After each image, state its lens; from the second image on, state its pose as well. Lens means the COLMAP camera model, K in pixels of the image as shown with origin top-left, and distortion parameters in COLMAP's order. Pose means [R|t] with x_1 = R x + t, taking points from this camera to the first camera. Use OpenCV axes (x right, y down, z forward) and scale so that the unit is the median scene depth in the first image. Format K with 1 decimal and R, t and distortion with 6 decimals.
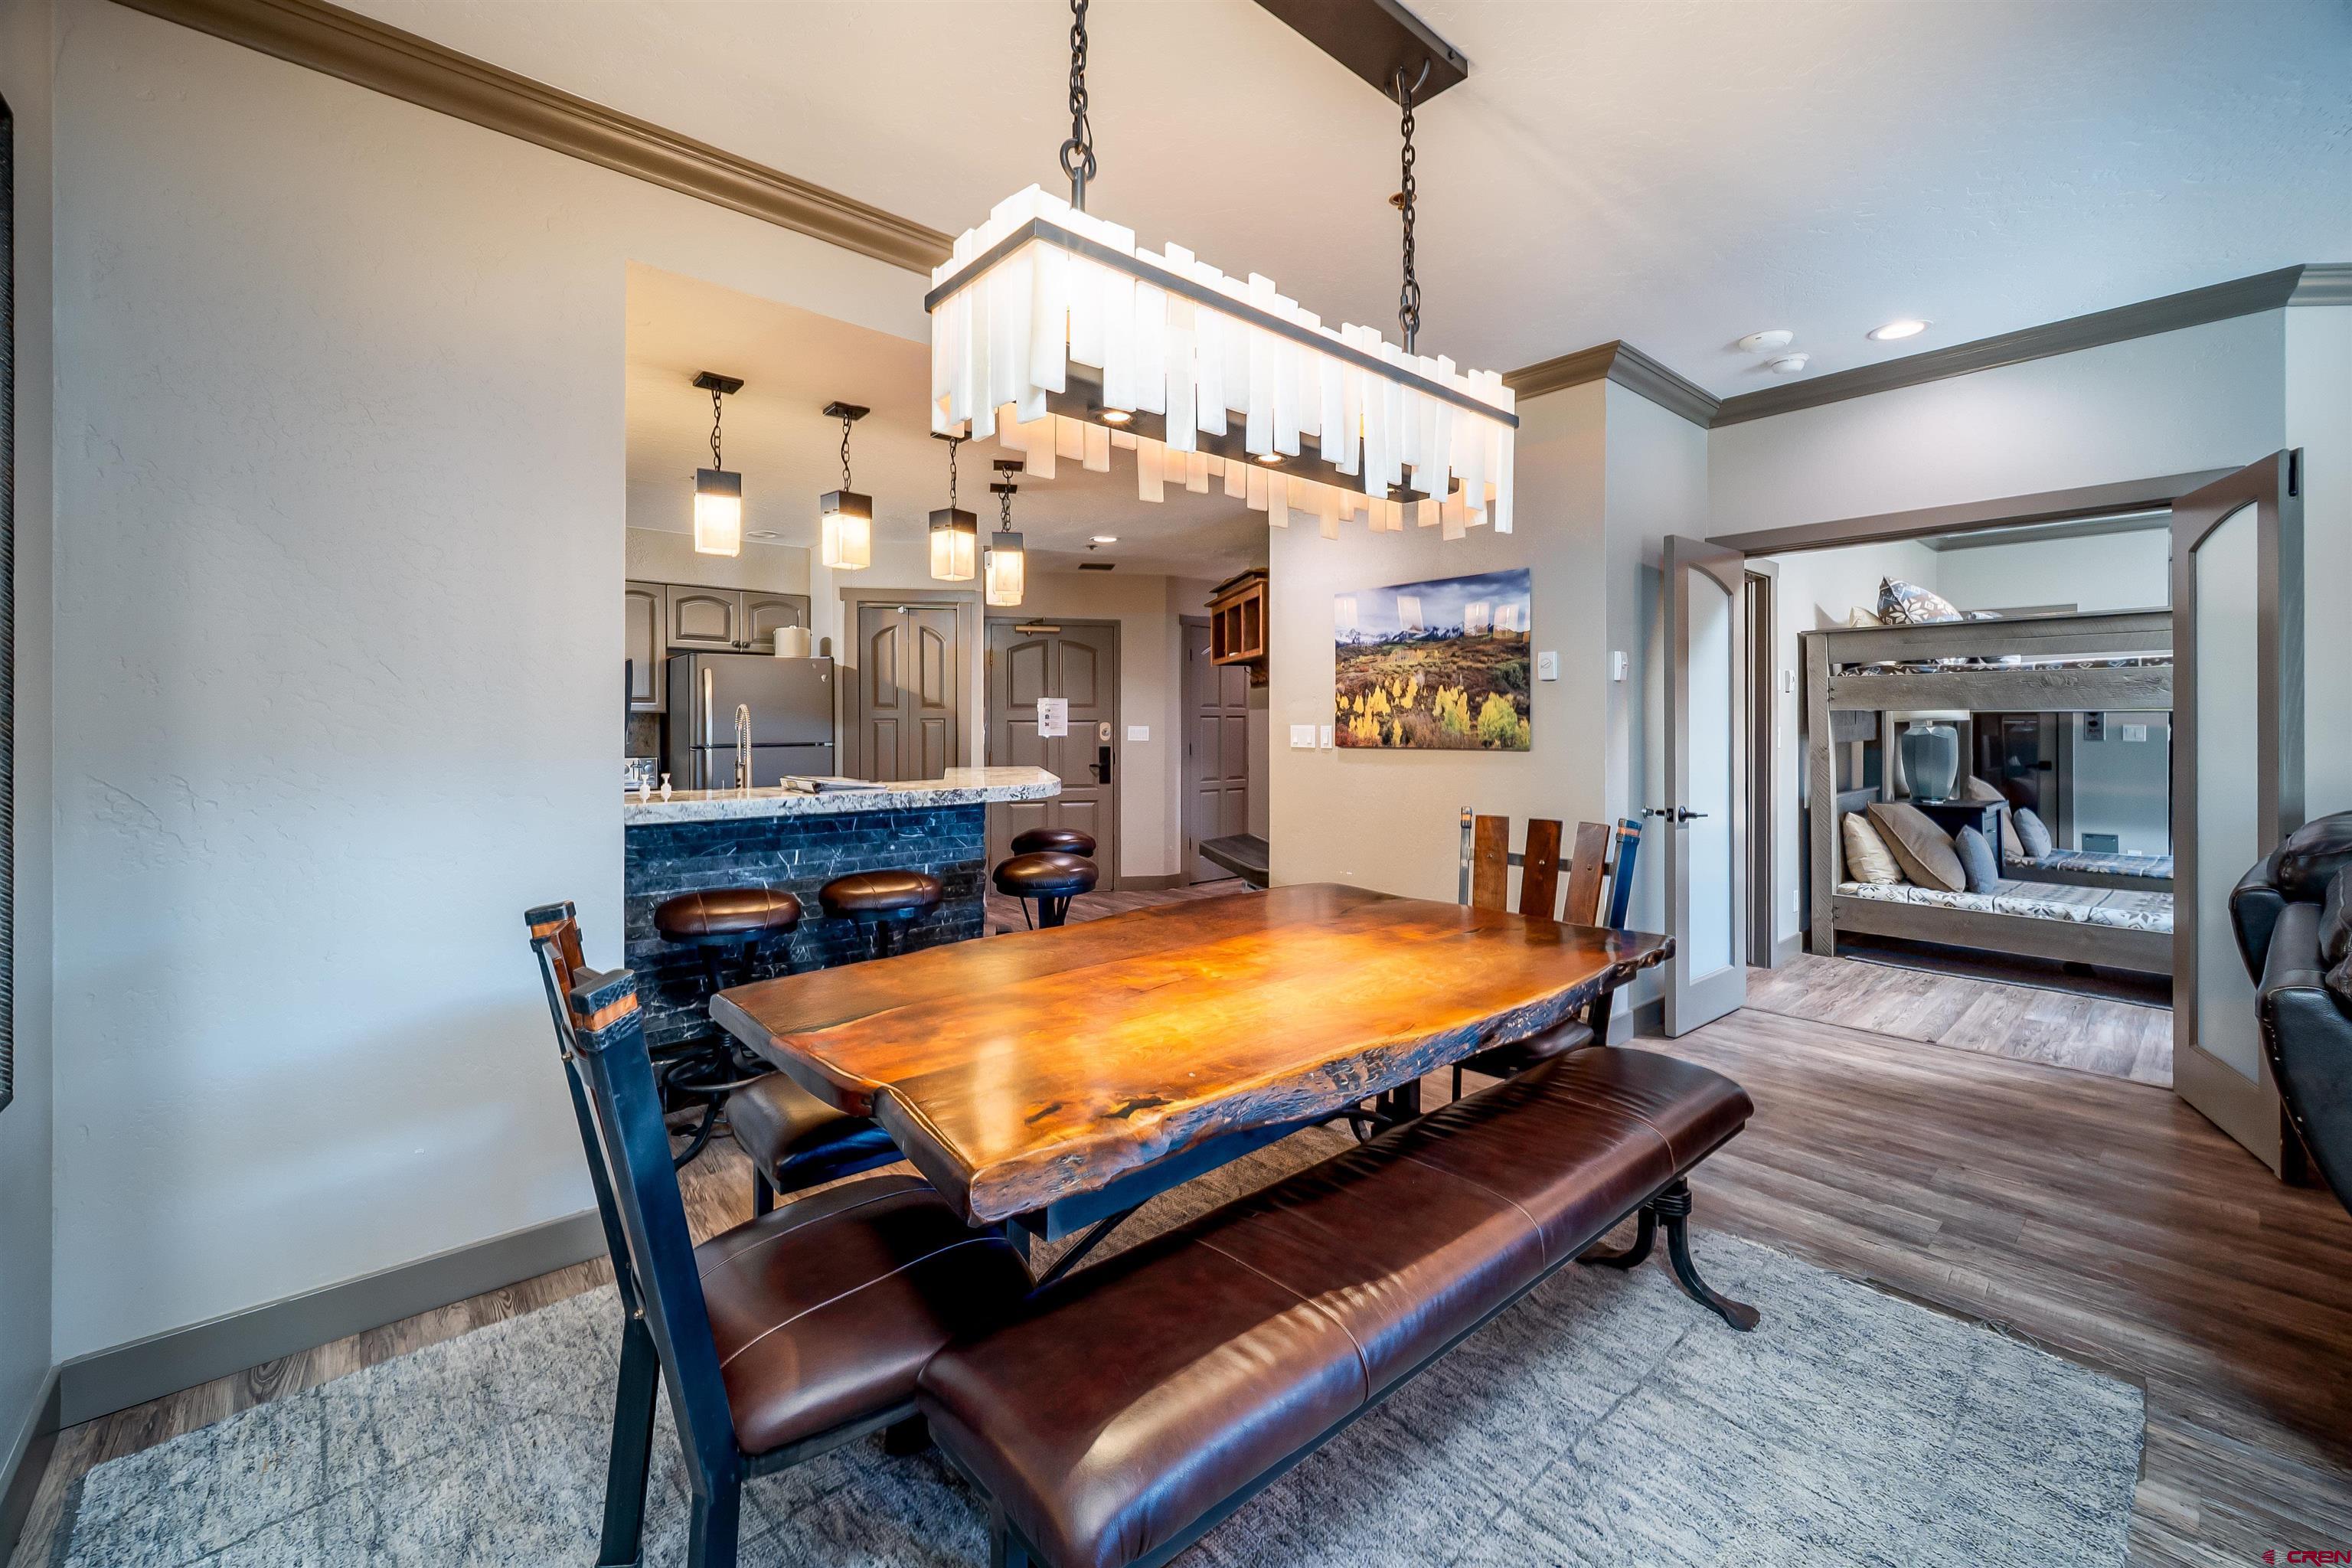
lens RADIAL K [[947.7, 0, 1182.1], [0, 947.7, 707.6], [0, 0, 1]] dist [-0.000734, 0.000032]
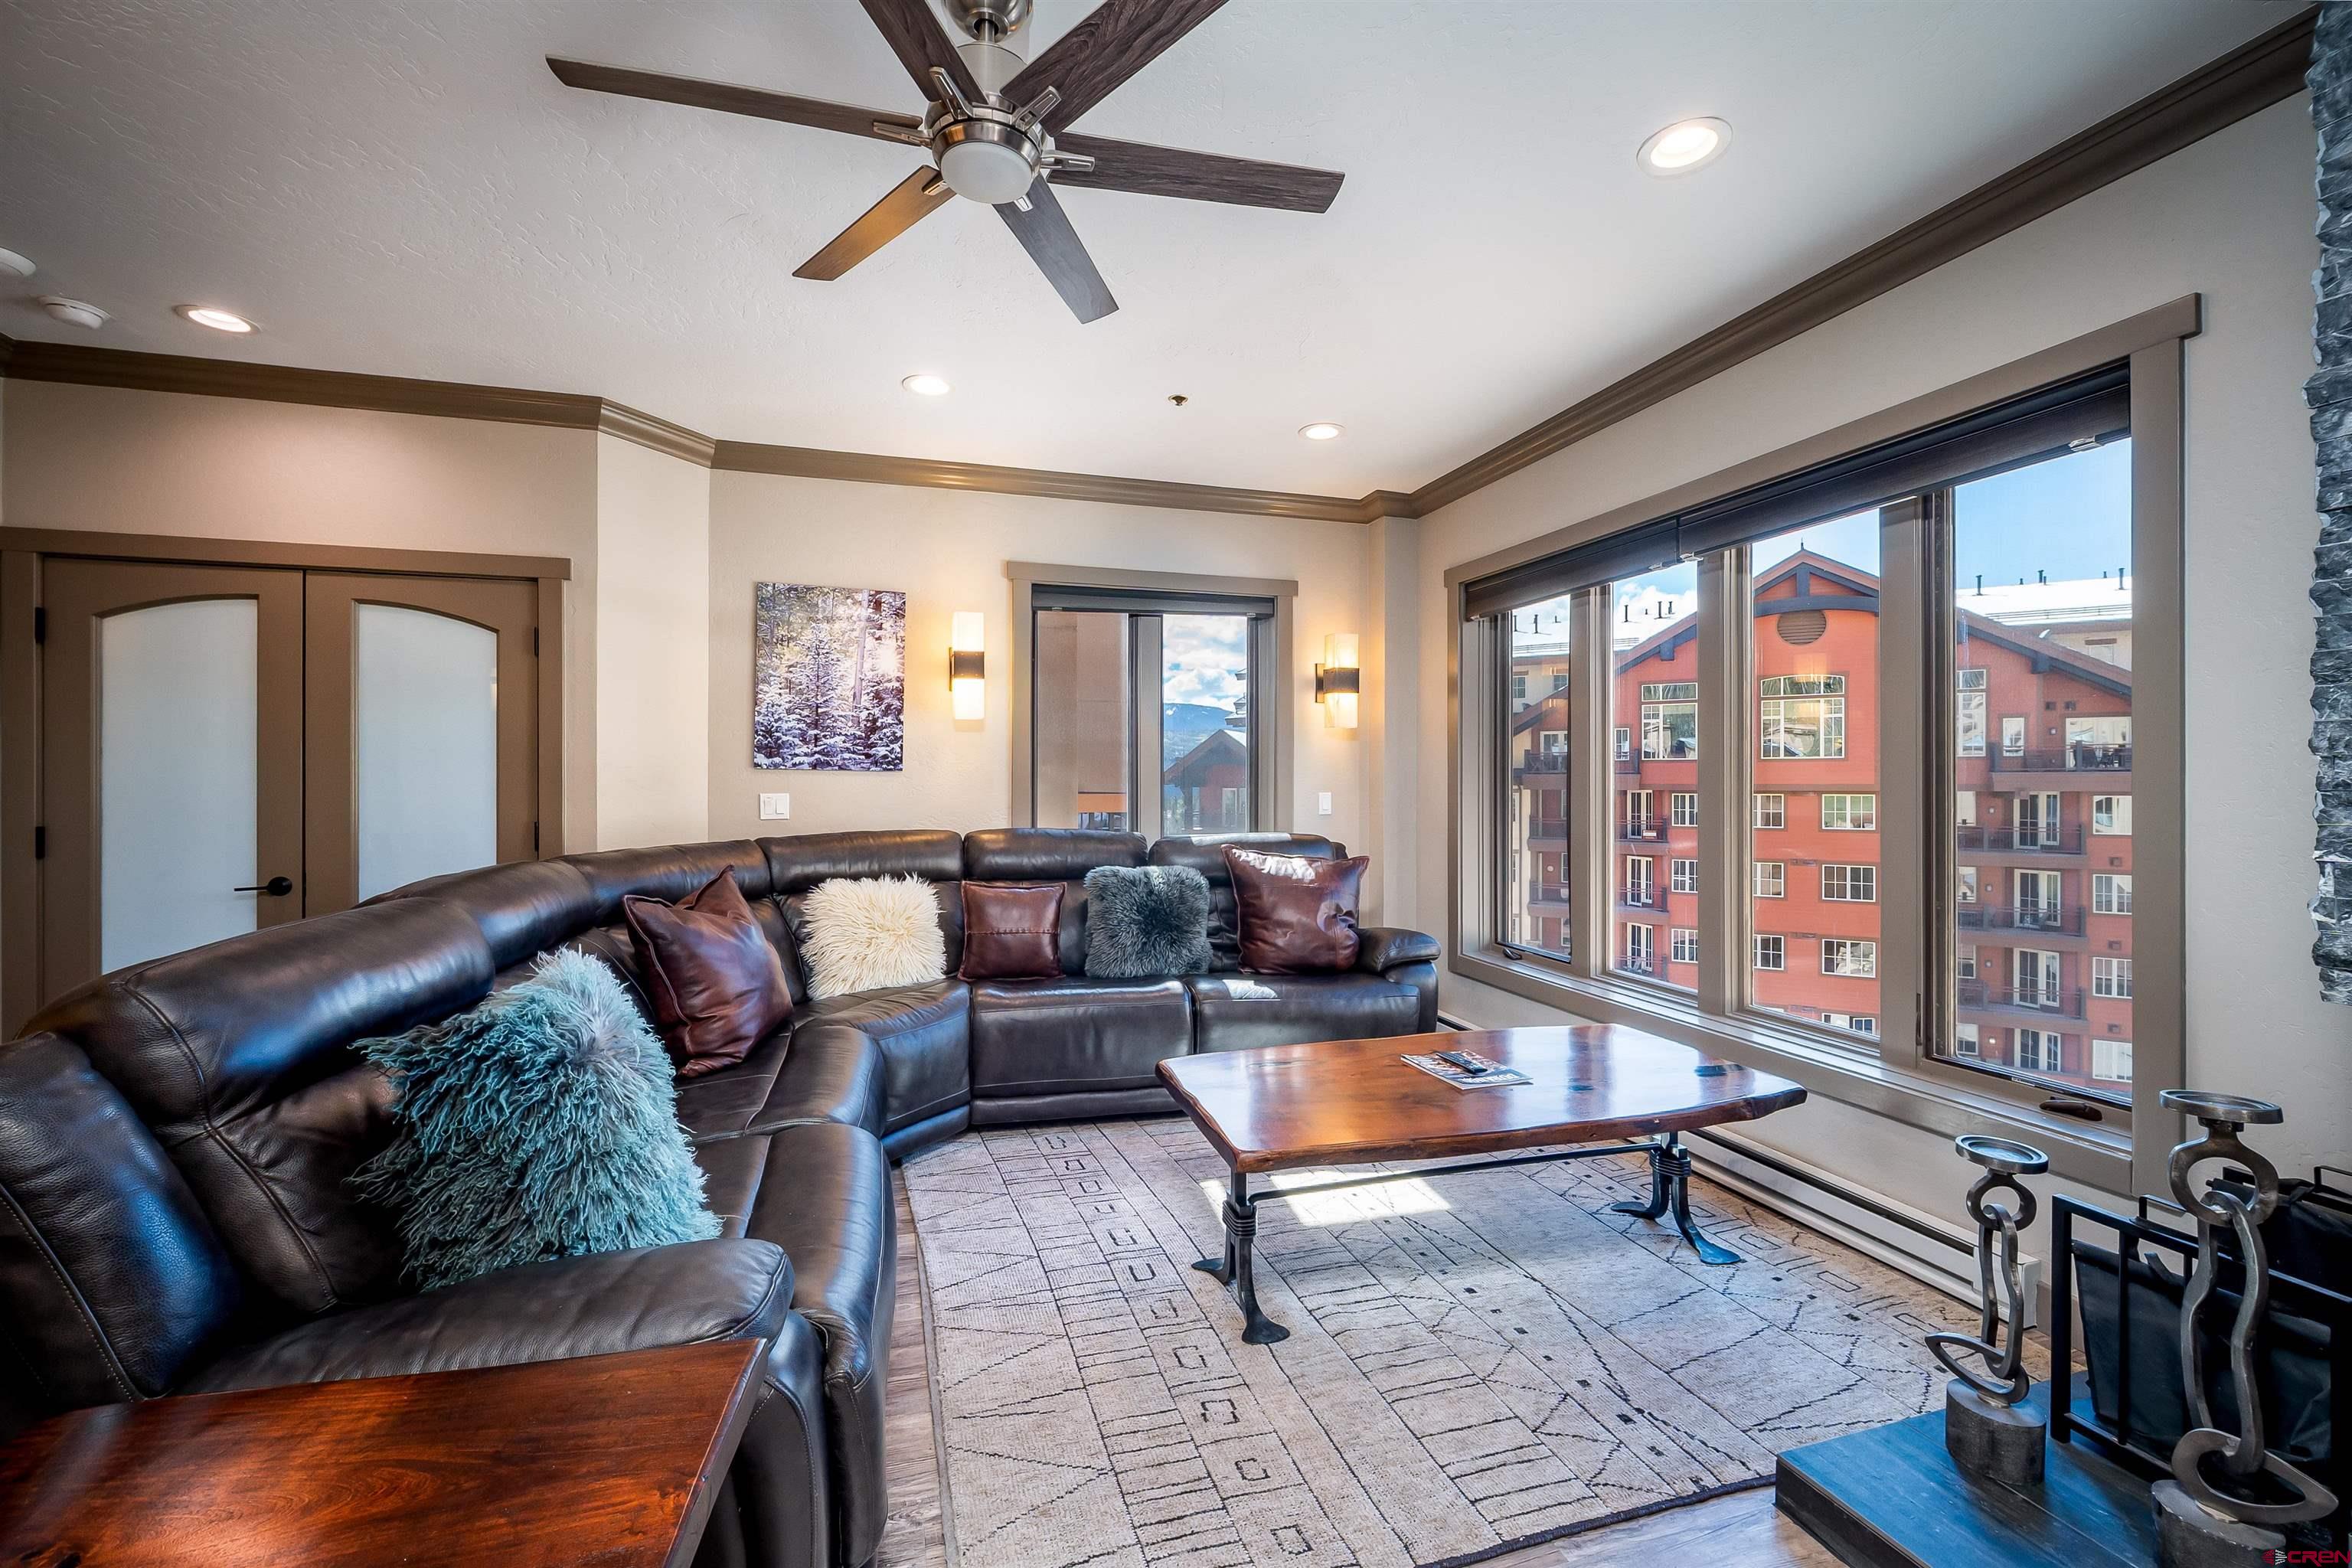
lens RADIAL K [[941.3, 0, 1170.6], [0, 941.3, 781.5], [0, 0, 1]] dist [-0.002559, -0.000276]
pose [[0.416443, 0.003928, 0.909154, 0.312889], [-0.013737, 0.999904, 0.001973, 0.002026], [-0.909058, -0.013311, 0.416456, -0.116417]]
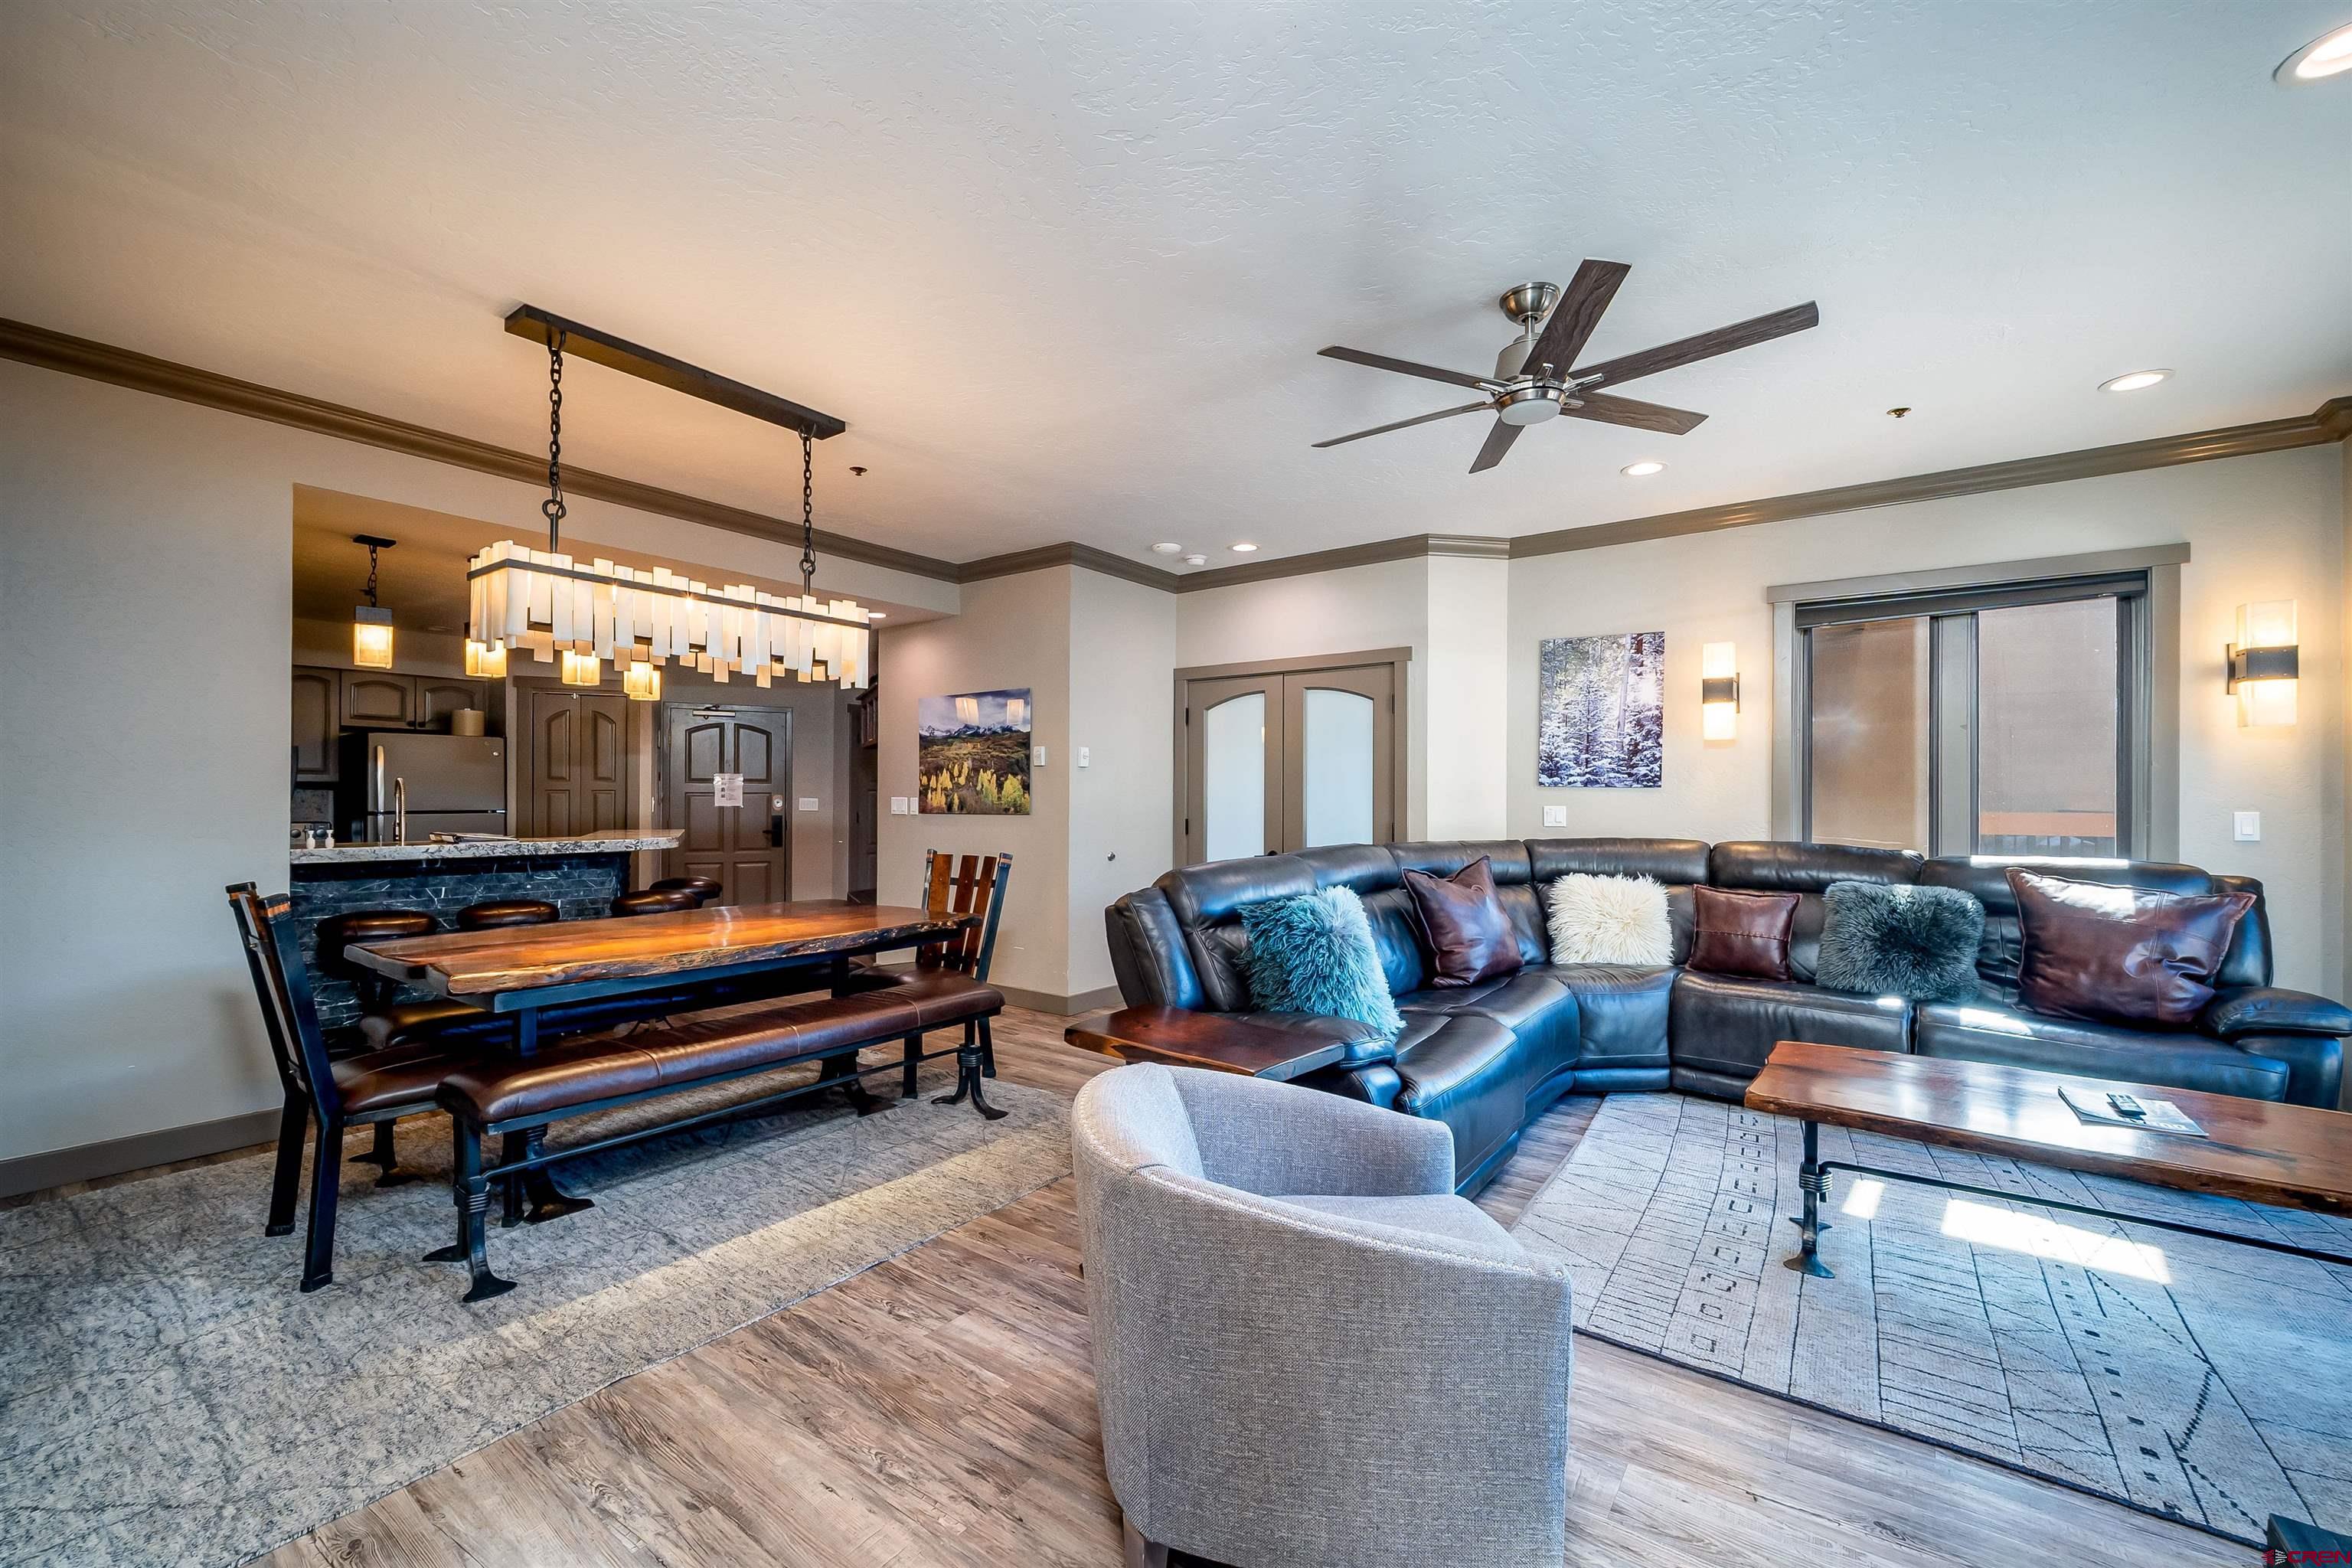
lens RADIAL K [[941.3, 0, 1170.6], [0, 941.3, 781.5], [0, 0, 1]] dist [-0.002559, -0.000276]
pose [[0.976999, 0.008368, 0.213081, 0.273458], [-0.007959, 0.999964, -0.002778, -0.002860], [-0.213097, 0.001018, 0.977031, -0.449343]]
